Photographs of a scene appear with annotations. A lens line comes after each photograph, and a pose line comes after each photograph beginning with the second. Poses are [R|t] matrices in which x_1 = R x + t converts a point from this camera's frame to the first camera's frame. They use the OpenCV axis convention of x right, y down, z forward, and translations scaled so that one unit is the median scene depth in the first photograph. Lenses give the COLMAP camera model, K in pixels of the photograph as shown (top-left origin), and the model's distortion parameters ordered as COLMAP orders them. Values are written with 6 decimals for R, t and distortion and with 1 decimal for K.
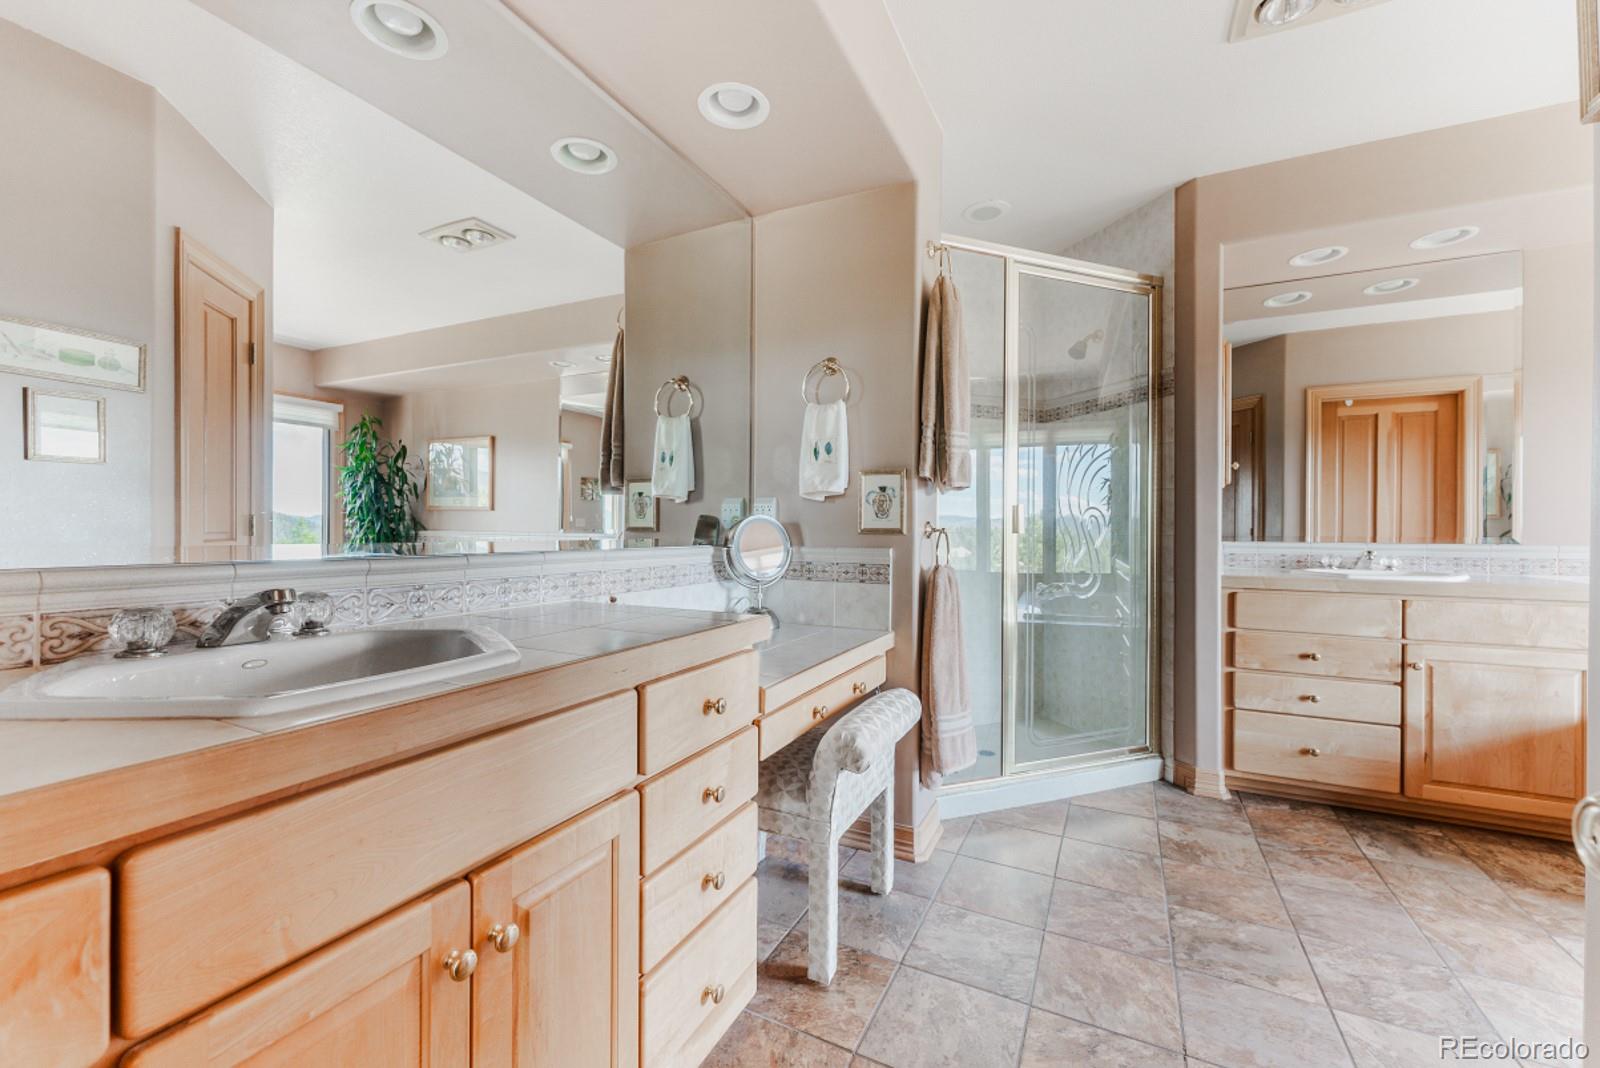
lens RADIAL K [[631.1, 0, 796.4], [0, 631.1, 530.6], [0, 0, 1]] dist [-0.000704, -0.000039]
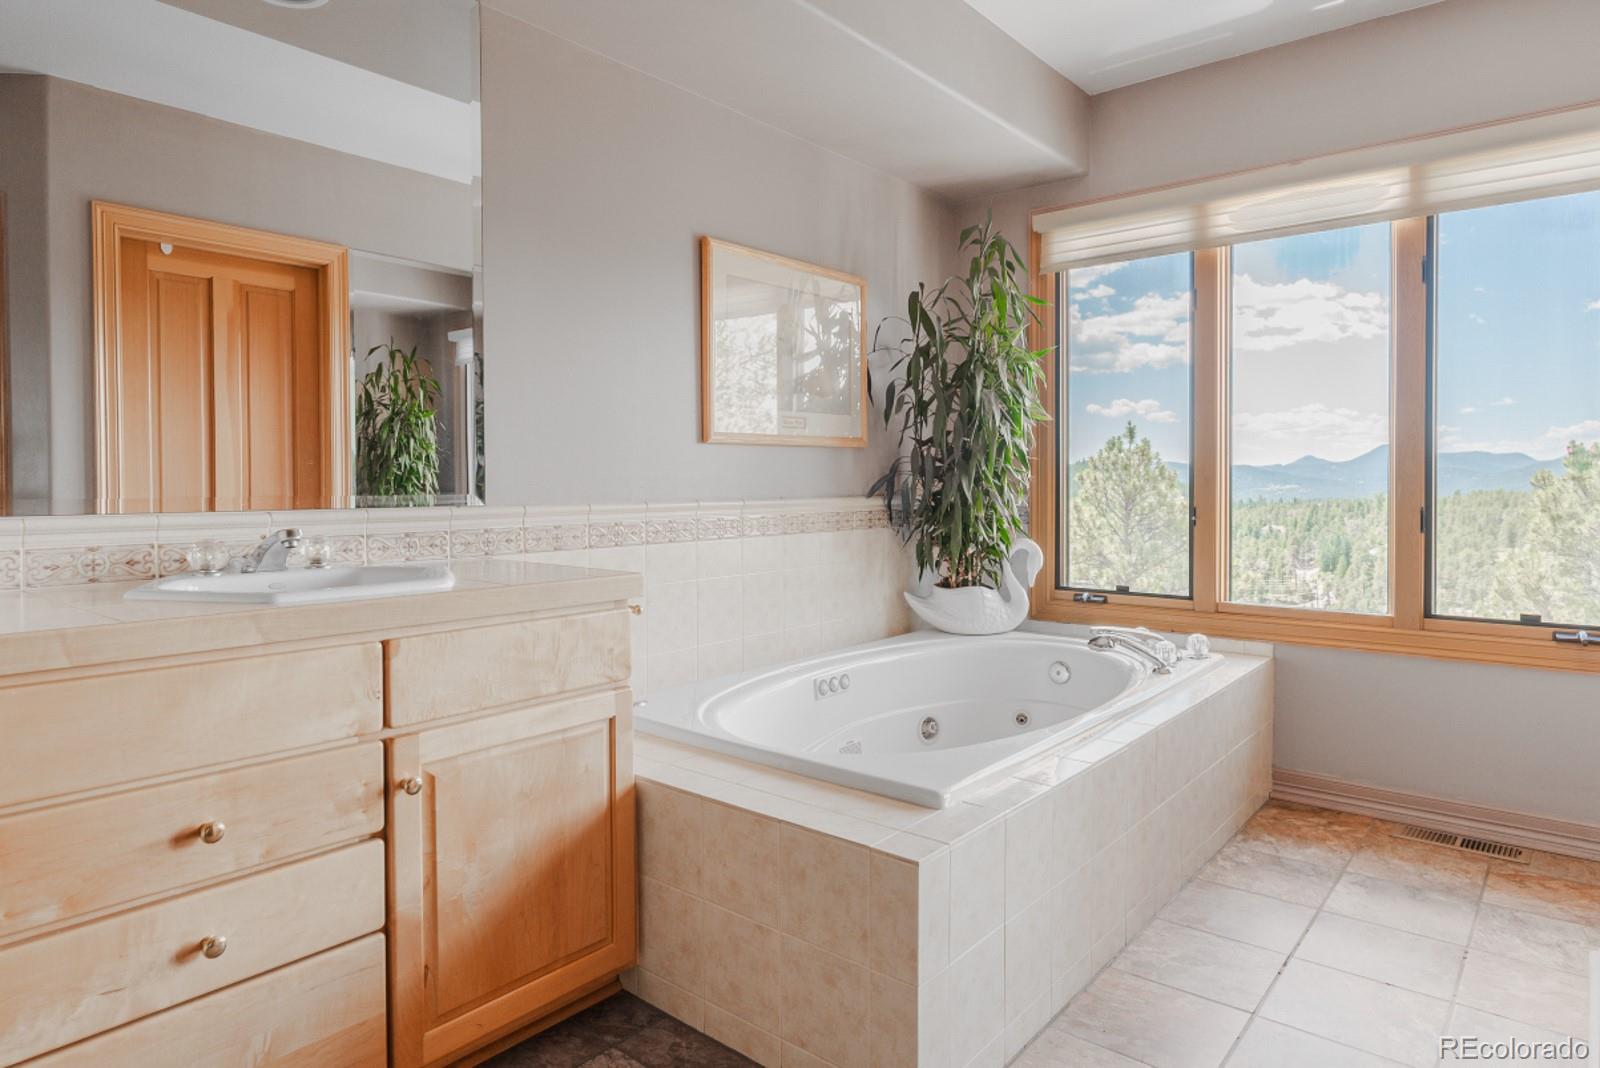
lens RADIAL K [[951.6, 0, 783.8], [0, 951.6, 500.6], [0, 0, 1]] dist [-0.003738, 0.004386]
pose [[0.229893, -0.024137, 0.972917, 0.366767], [0.011025, 0.999693, 0.022196, 0.001112], [-0.973153, 0.005624, 0.230088, 0.548252]]
